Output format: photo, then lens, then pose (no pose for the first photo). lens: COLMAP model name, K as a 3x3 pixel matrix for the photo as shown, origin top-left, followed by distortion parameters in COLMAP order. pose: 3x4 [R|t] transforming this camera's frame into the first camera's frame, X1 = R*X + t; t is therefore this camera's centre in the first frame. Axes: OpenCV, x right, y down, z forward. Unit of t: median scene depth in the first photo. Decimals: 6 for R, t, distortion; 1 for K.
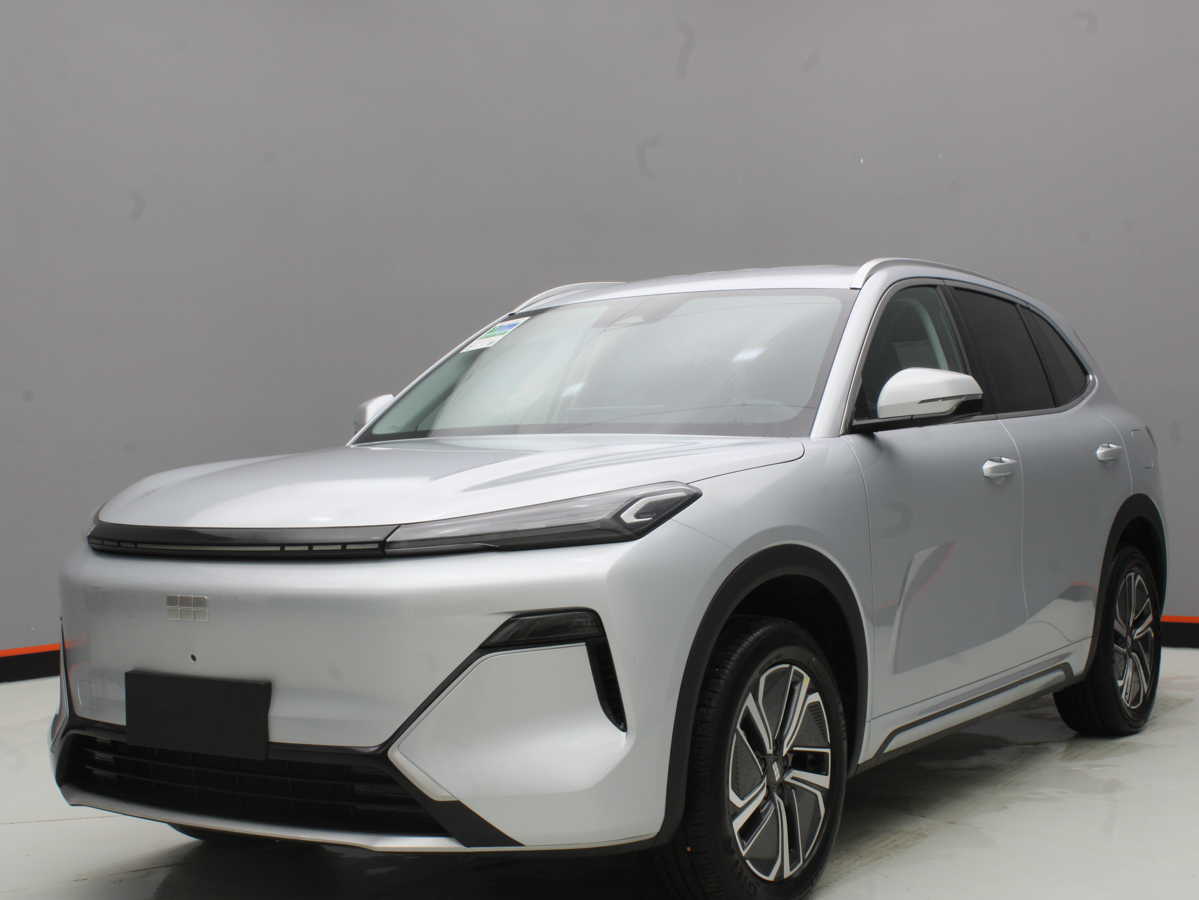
lens RADIAL K [[1721.5, 0, 595.1], [0, 1721.5, 448.6], [0, 0, 1]] dist [-0.092645, 0.000000]
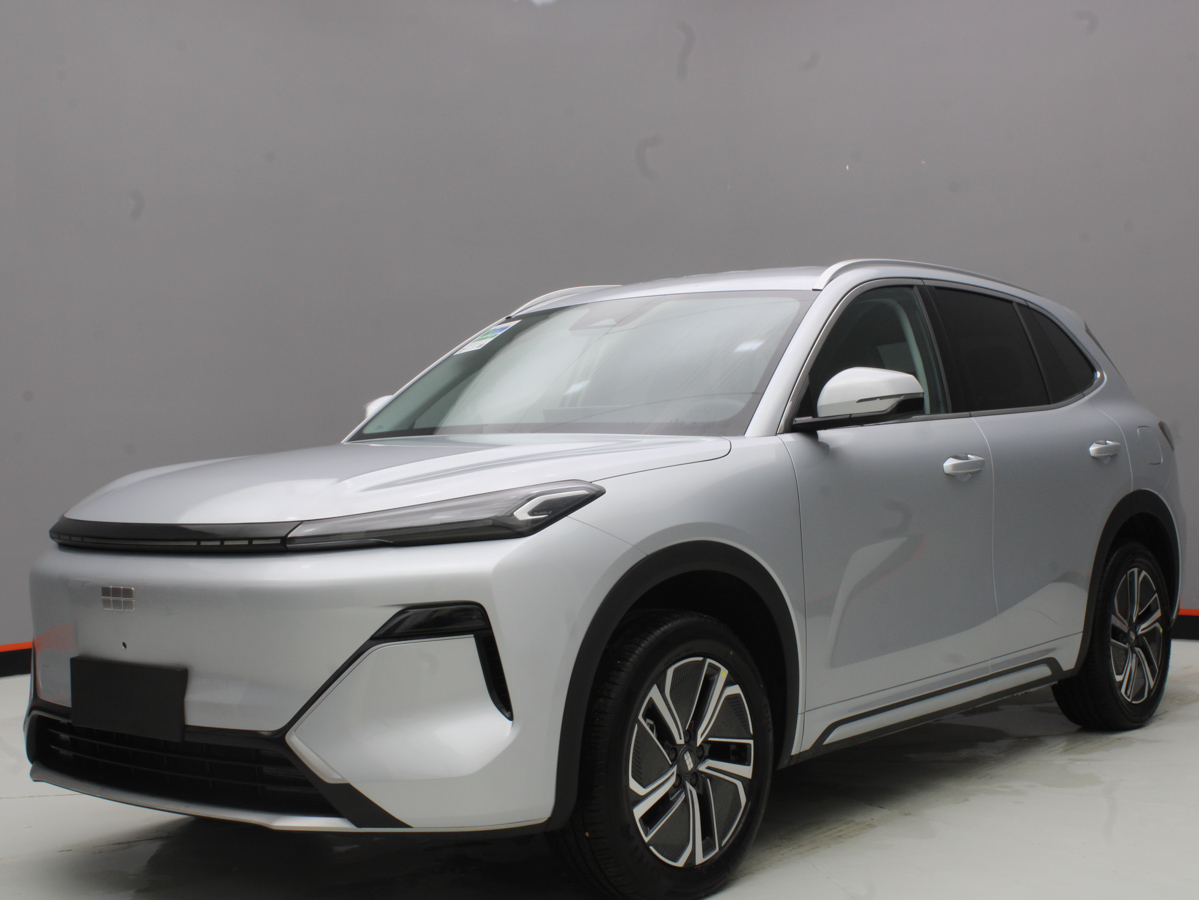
lens RADIAL K [[1676.3, 0, 602.9], [0, 1676.3, 450.1], [0, 0, 1]] dist [-0.099944, 0.000000]
pose [[0.995500, -0.001937, -0.094737, 0.145517], [0.002394, 0.999986, 0.004717, -0.003468], [0.094727, -0.004923, 0.995491, -0.004125]]
